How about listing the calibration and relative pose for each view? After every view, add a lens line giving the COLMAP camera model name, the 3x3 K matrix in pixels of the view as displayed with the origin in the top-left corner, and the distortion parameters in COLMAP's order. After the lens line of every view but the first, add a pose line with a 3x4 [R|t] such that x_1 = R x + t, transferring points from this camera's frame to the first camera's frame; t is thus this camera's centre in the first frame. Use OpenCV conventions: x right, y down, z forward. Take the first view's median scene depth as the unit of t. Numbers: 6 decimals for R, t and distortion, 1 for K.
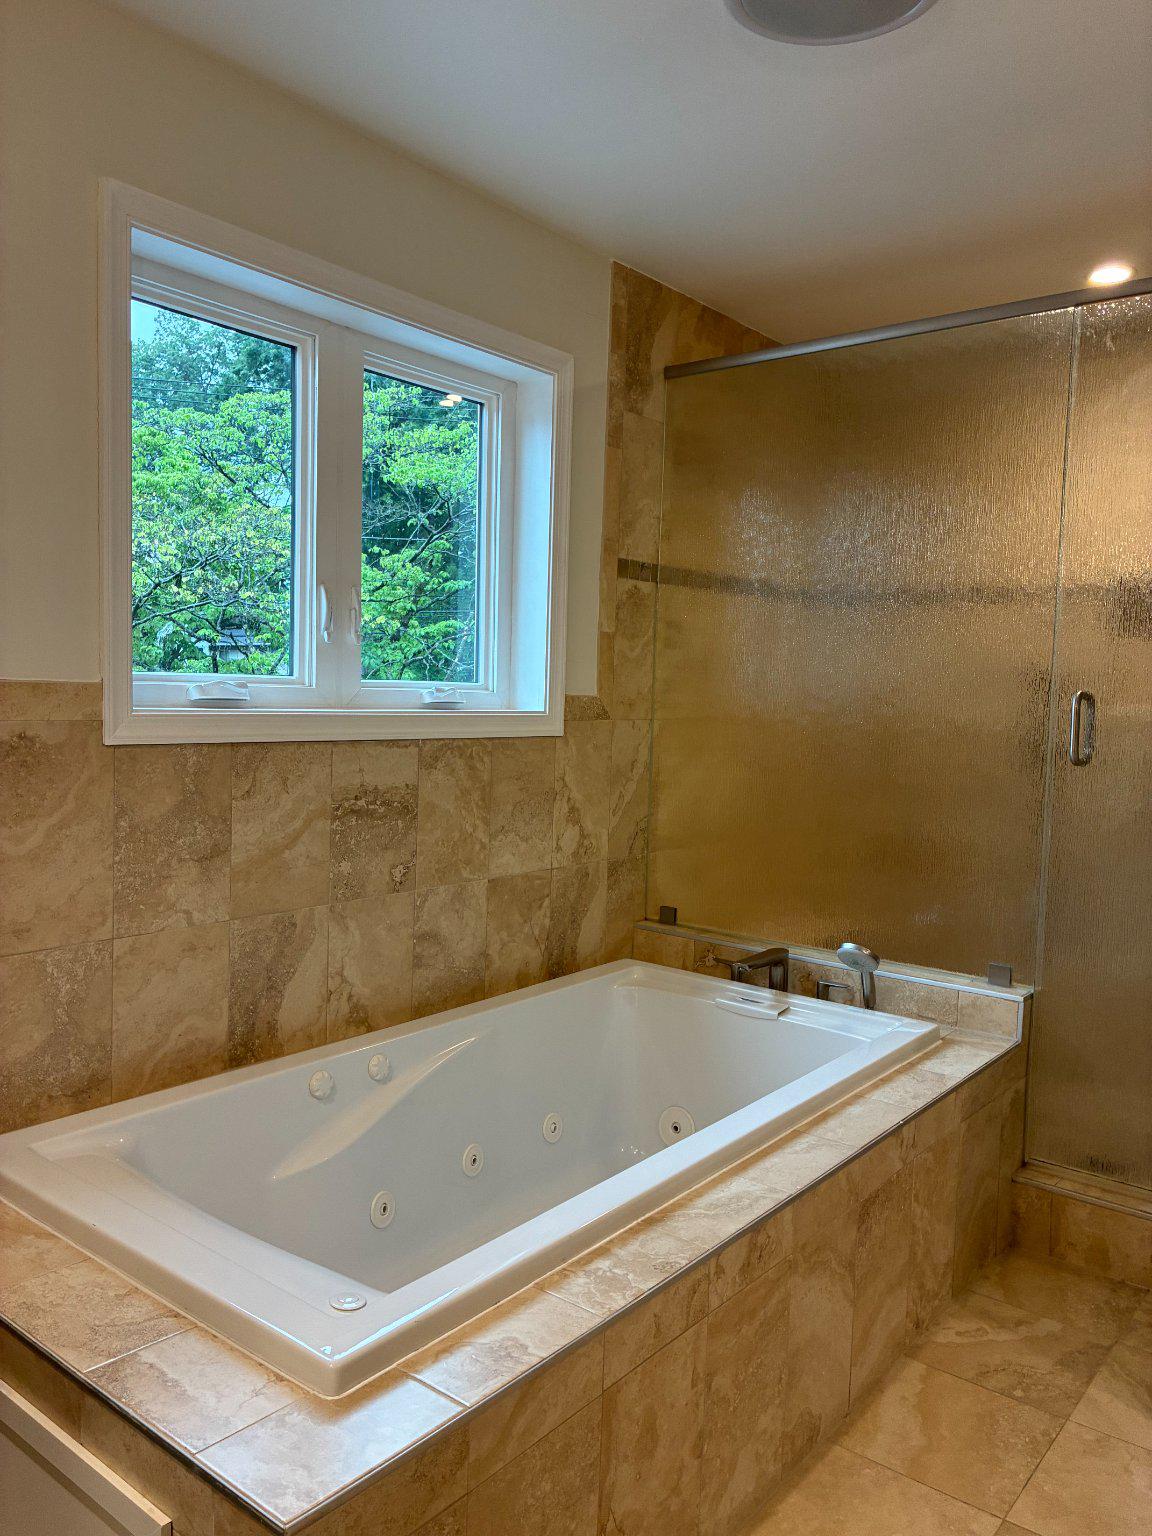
lens RADIAL K [[1161.2, 0, 567.2], [0, 1161.2, 762.0], [0, 0, 1]] dist [0.033845, -0.059096]
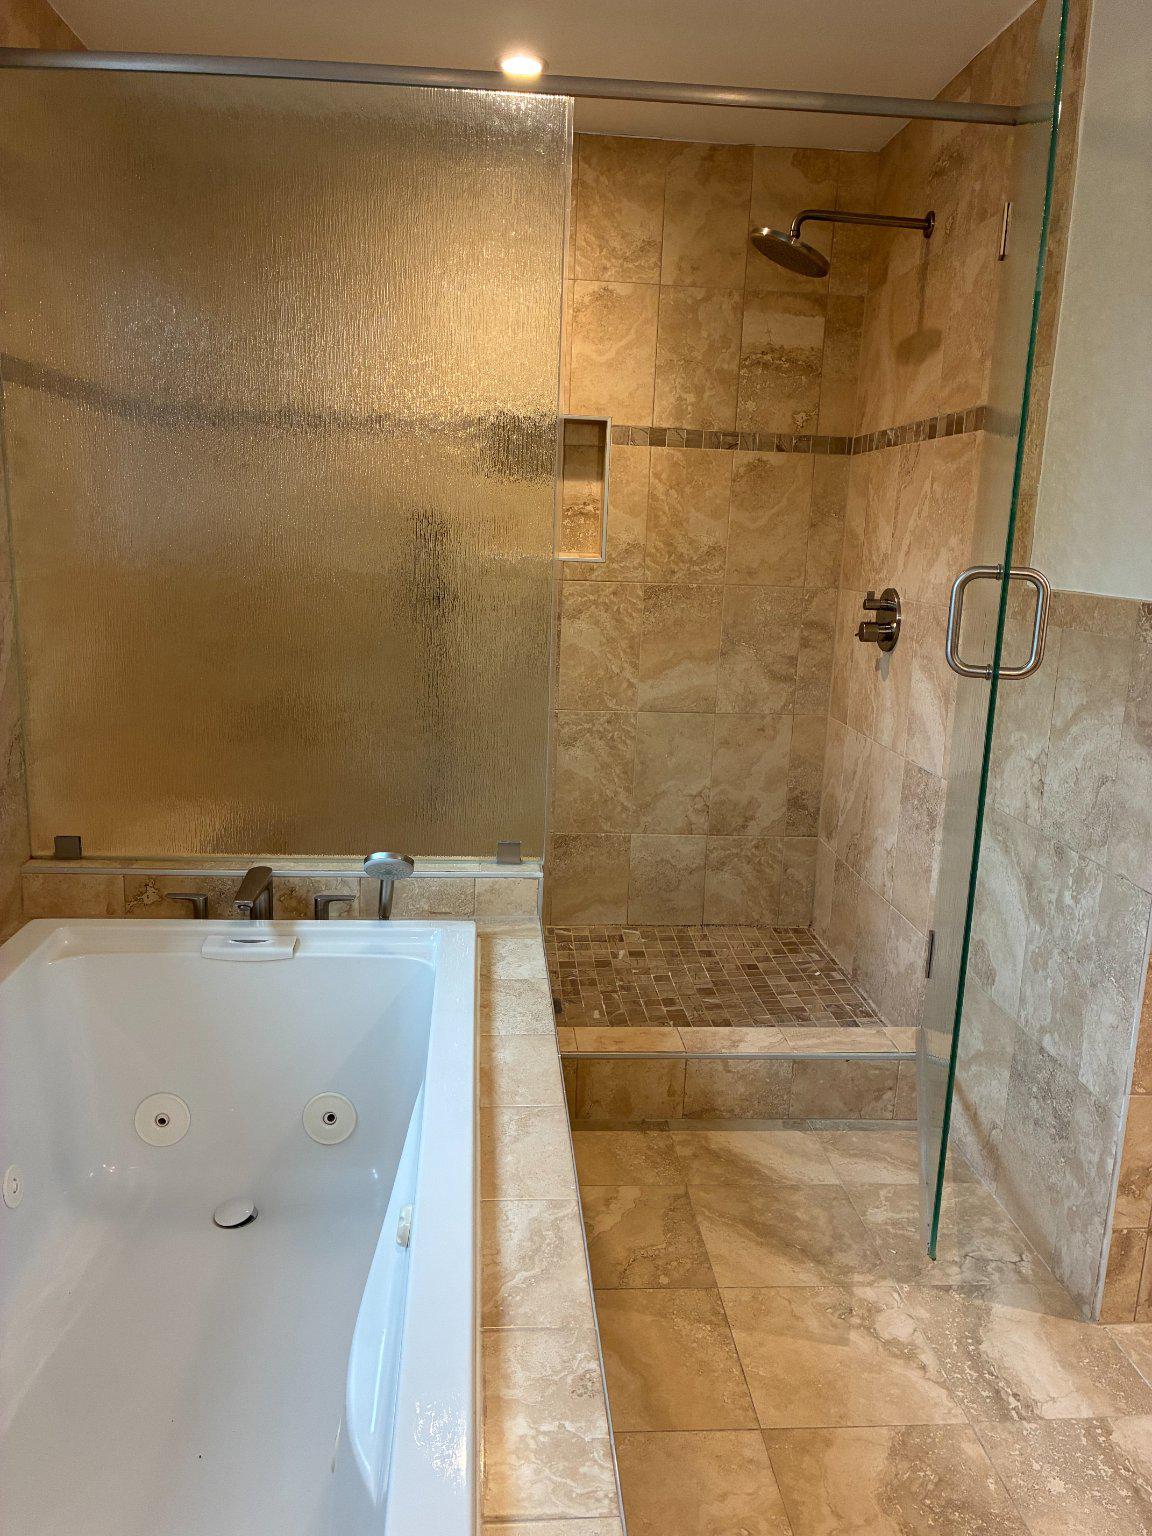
lens RADIAL K [[1161.2, 0, 578.6], [0, 1161.2, 776.4], [0, 0, 1]] dist [0.033845, -0.059096]
pose [[0.732276, -0.145770, 0.665224, -0.189541], [0.036266, 0.983784, 0.175654, -0.036995], [-0.680042, -0.104502, 0.725687, 0.282398]]
